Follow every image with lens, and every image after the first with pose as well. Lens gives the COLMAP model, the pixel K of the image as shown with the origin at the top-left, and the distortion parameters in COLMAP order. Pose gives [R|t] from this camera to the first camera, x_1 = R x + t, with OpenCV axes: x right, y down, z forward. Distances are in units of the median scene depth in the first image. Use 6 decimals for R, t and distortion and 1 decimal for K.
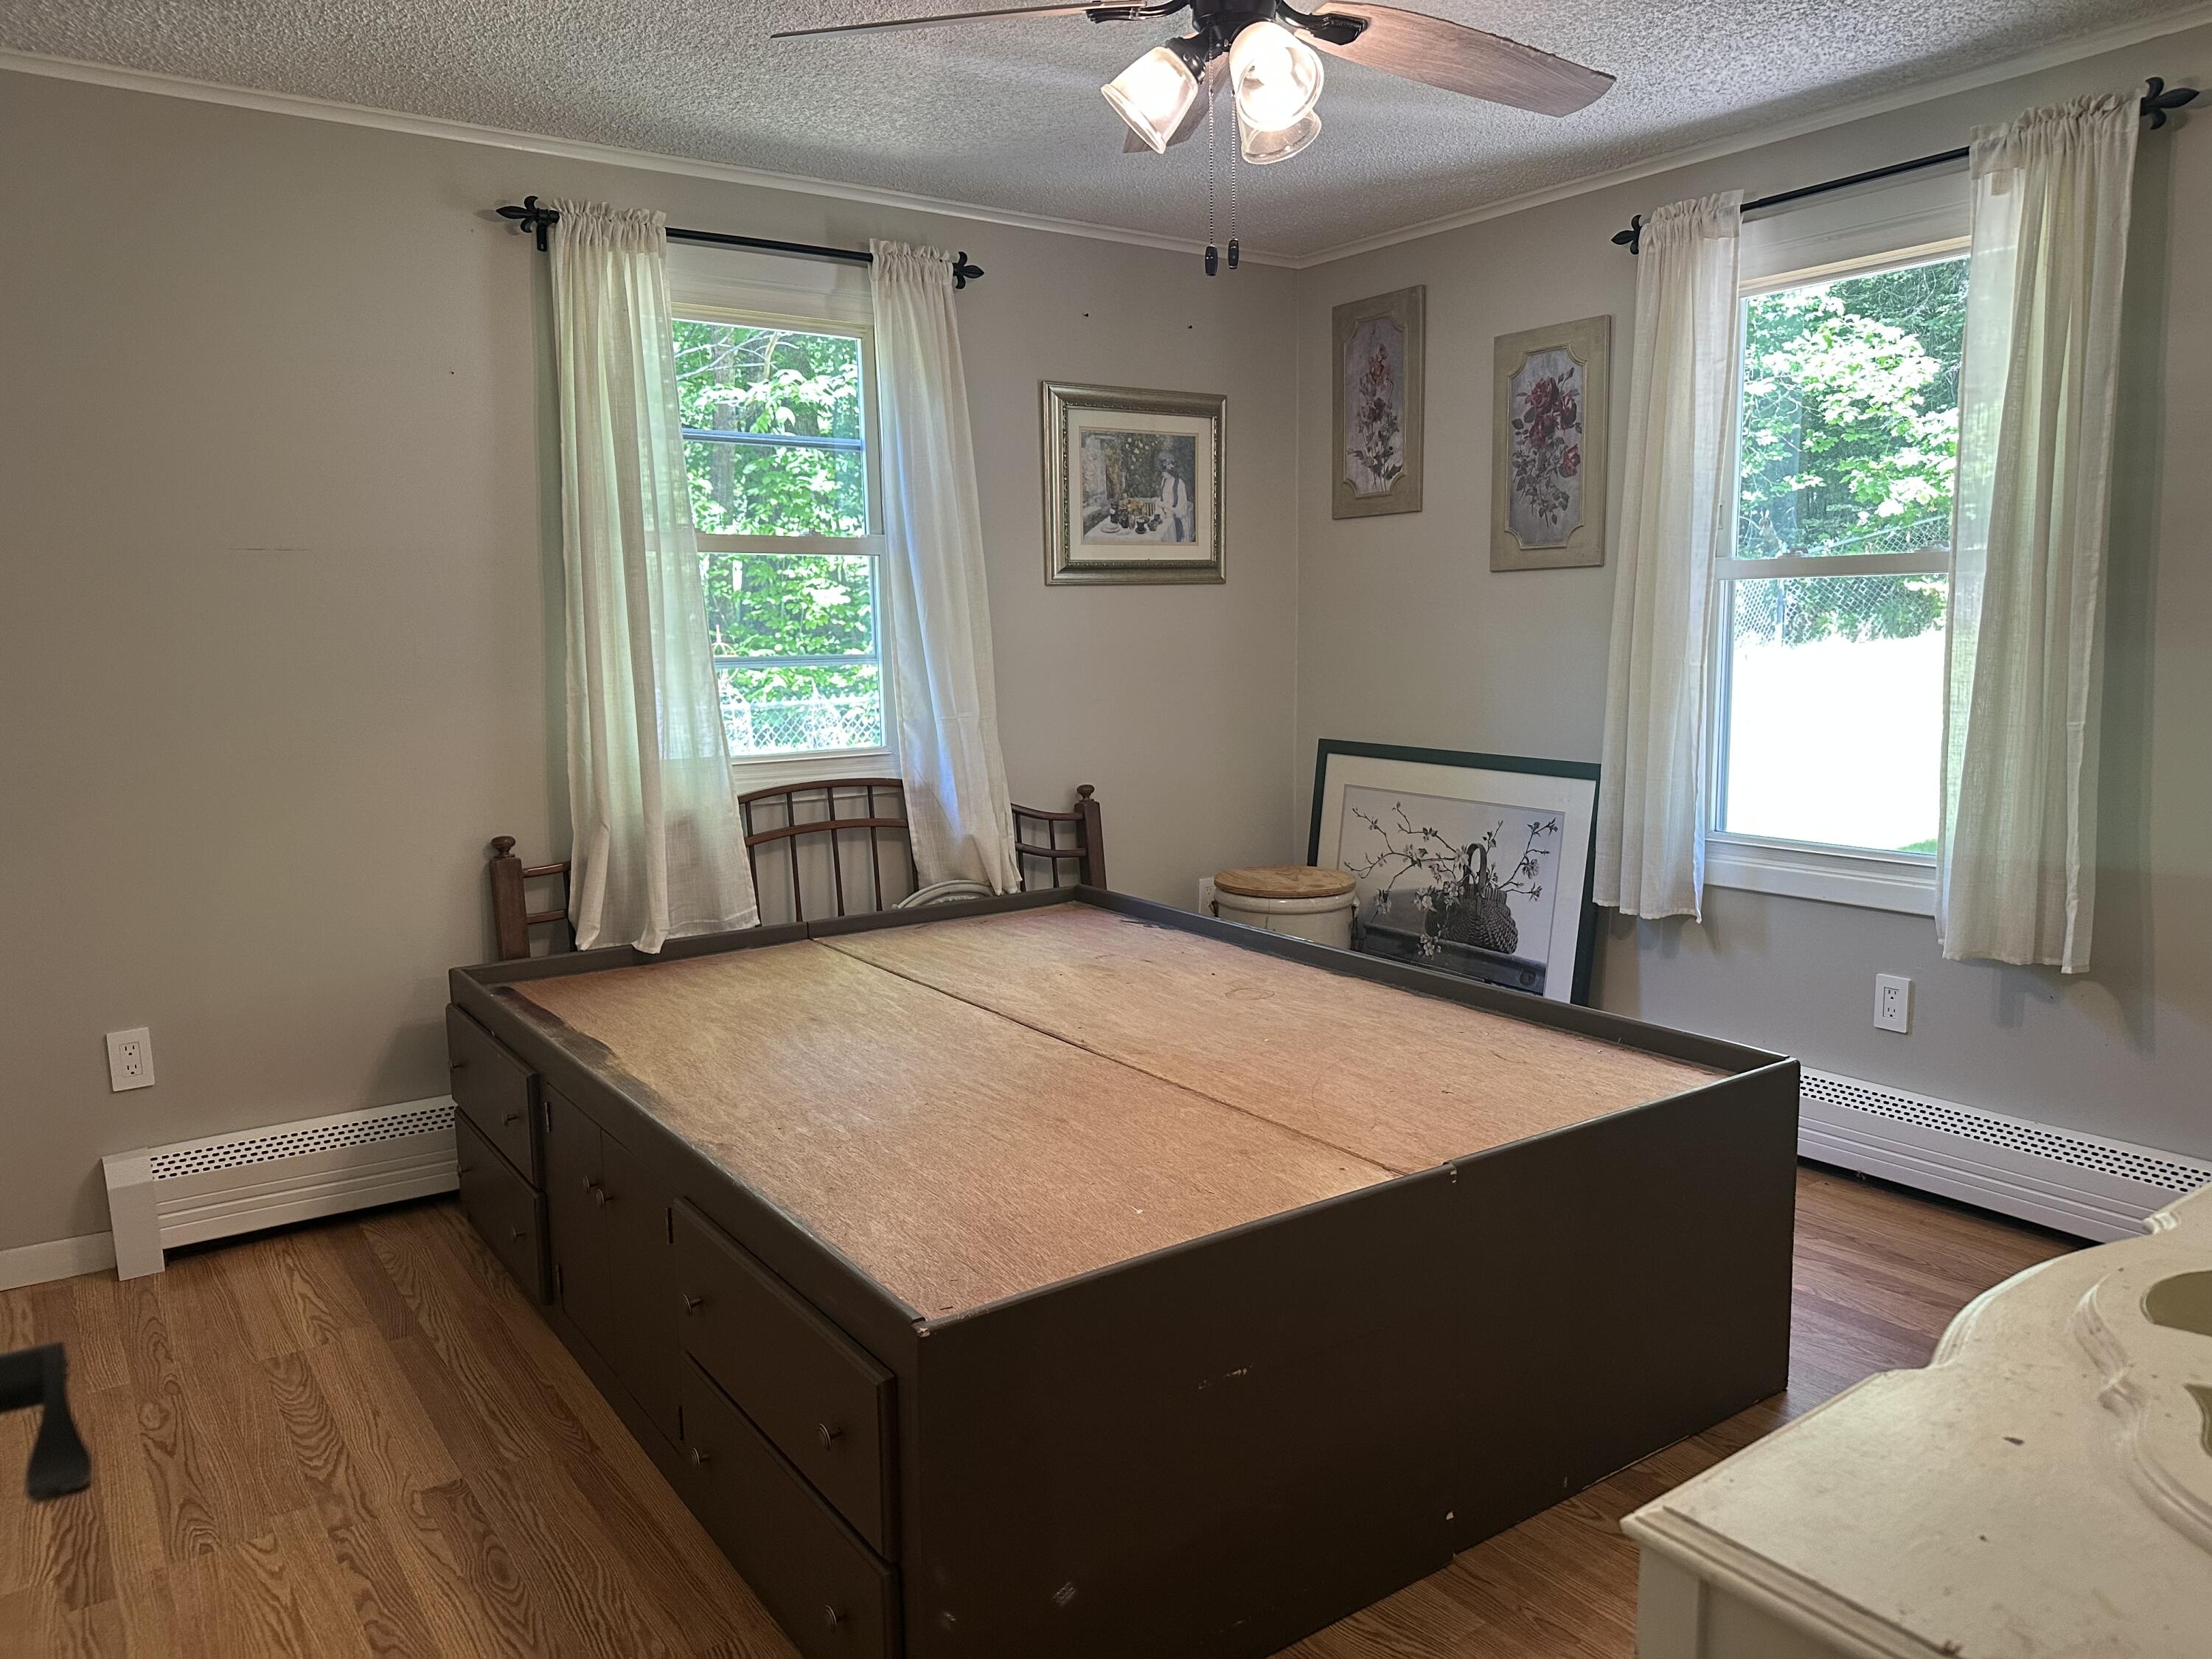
lens RADIAL K [[1539.6, 0, 1106.0], [0, 1539.6, 829.5], [0, 0, 1]] dist [0.055661, -0.064597]
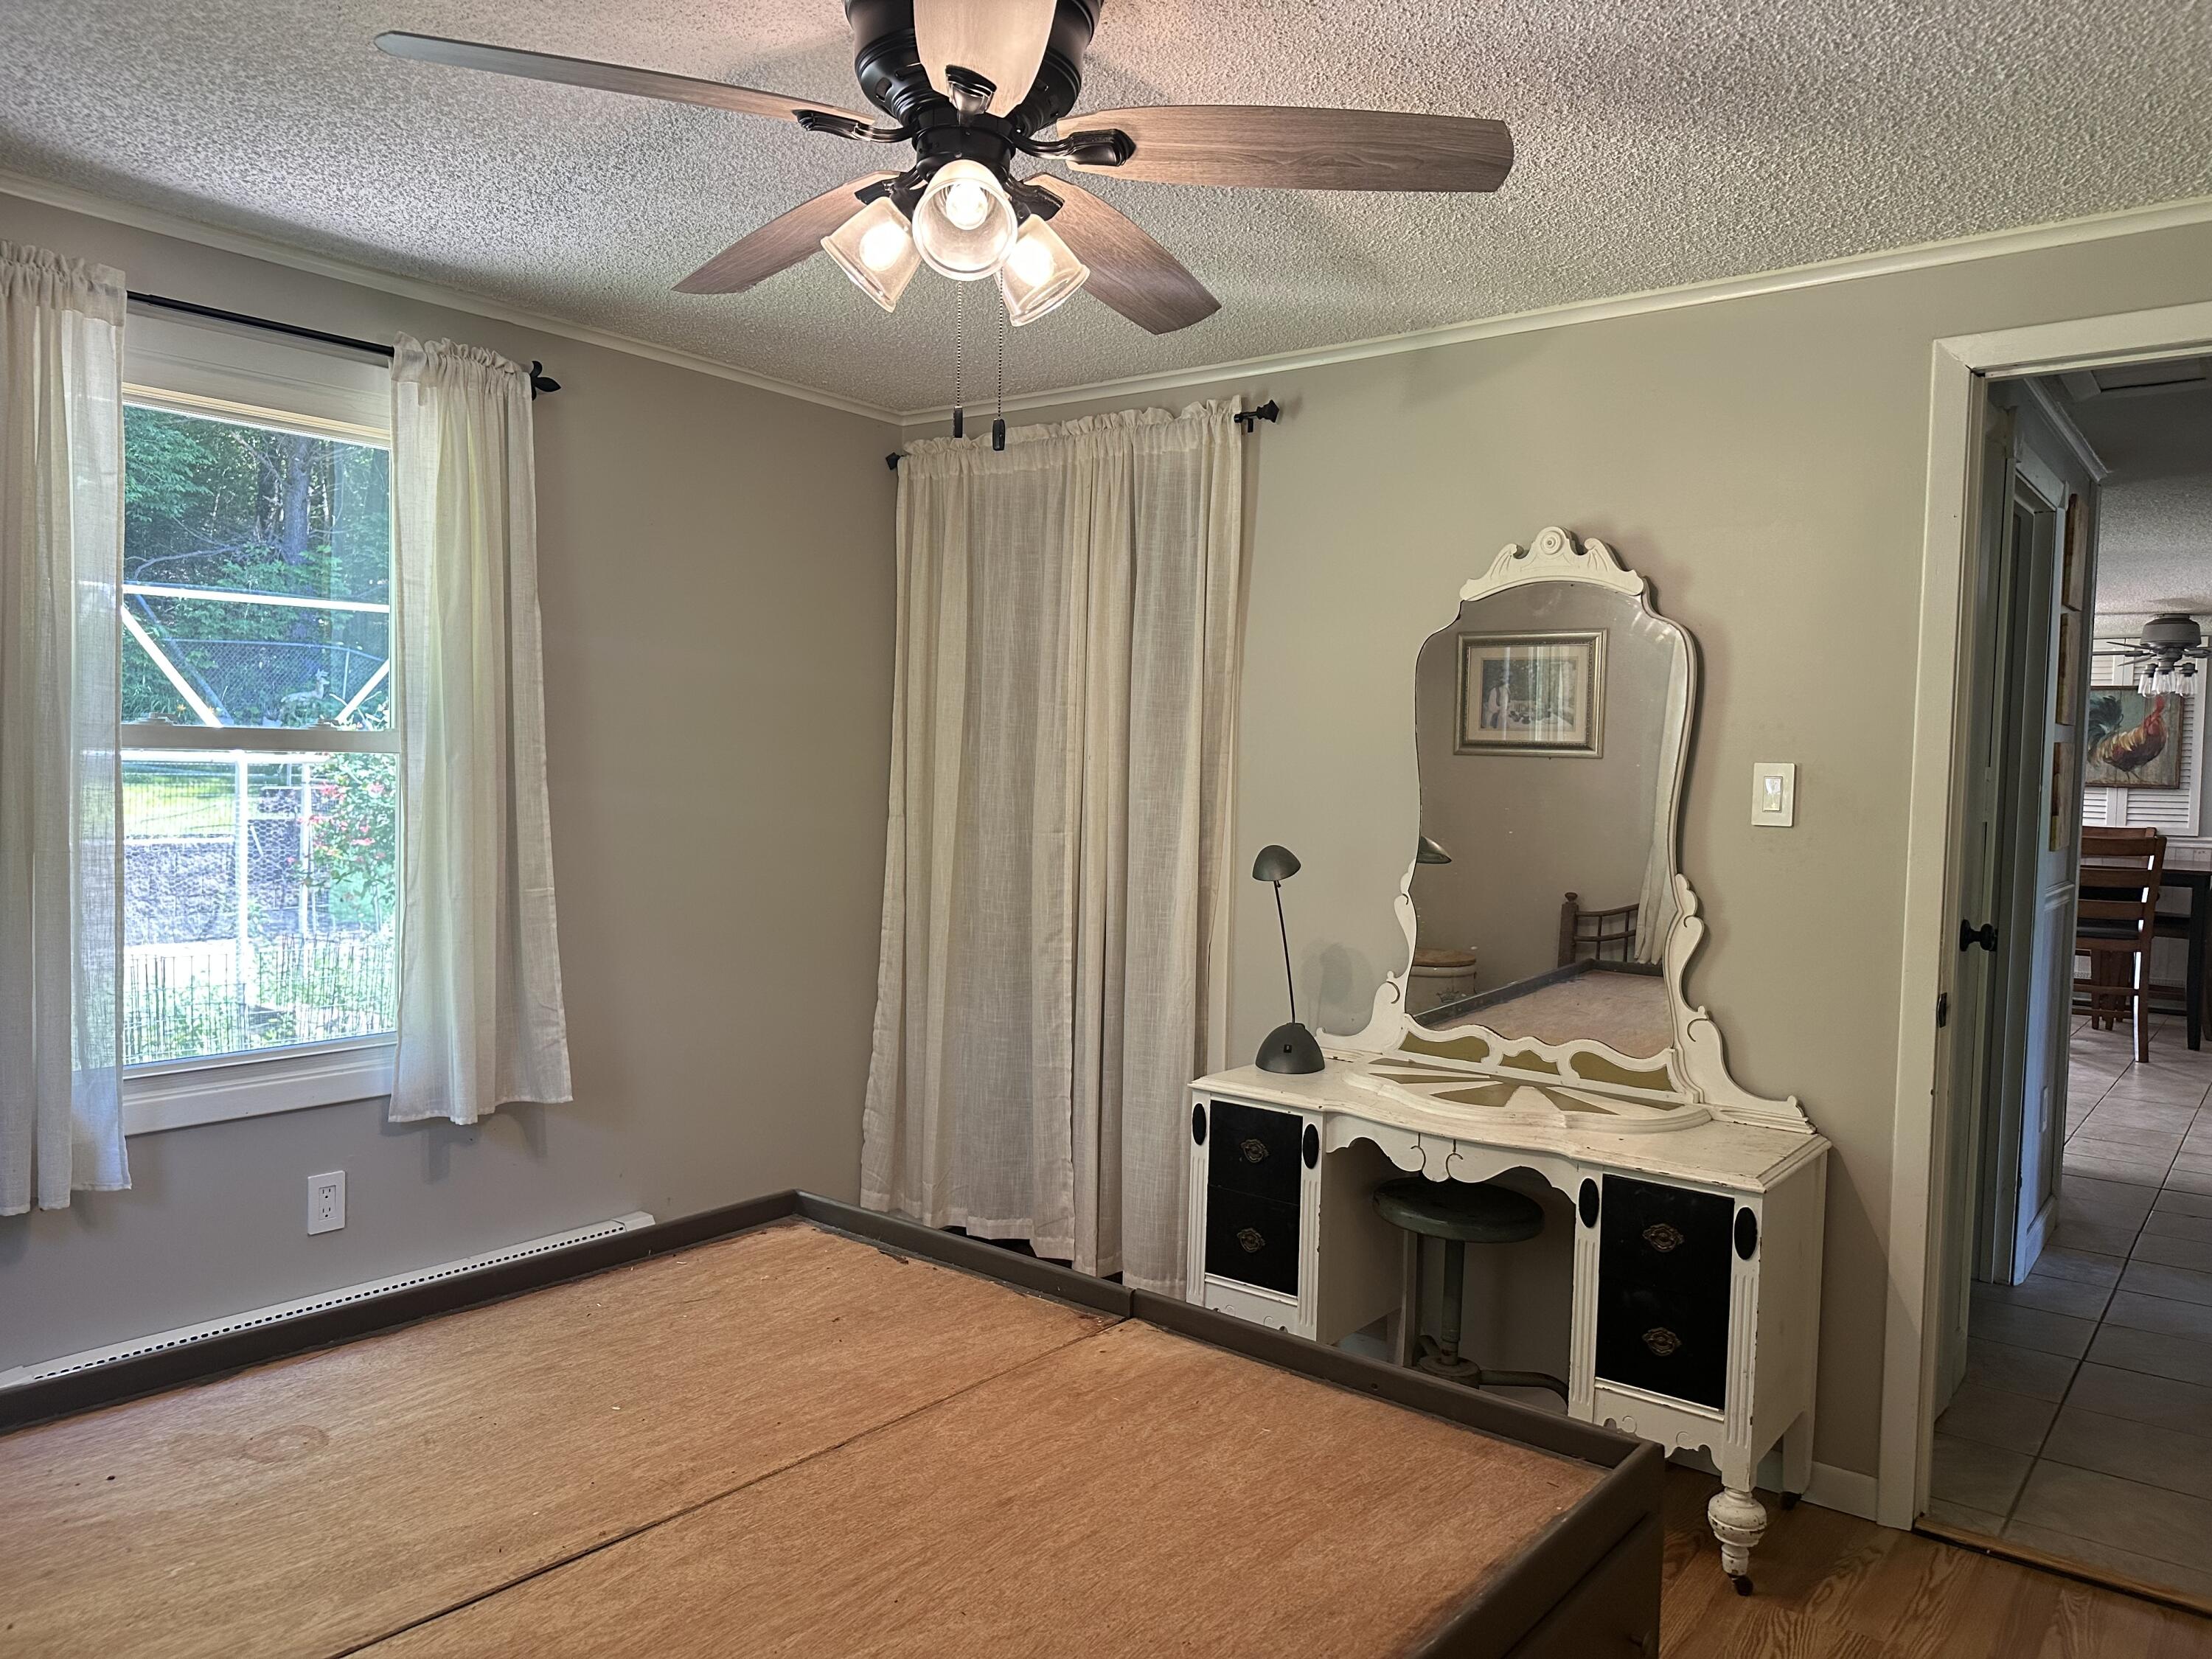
lens RADIAL K [[1539.6, 0, 1106.0], [0, 1539.6, 829.5], [0, 0, 1]] dist [0.055661, -0.064597]
pose [[-0.275633, -0.034456, 0.960645, -0.639614], [0.112694, 0.991308, 0.067890, -0.151039], [-0.954634, 0.126972, -0.269354, 0.952129]]
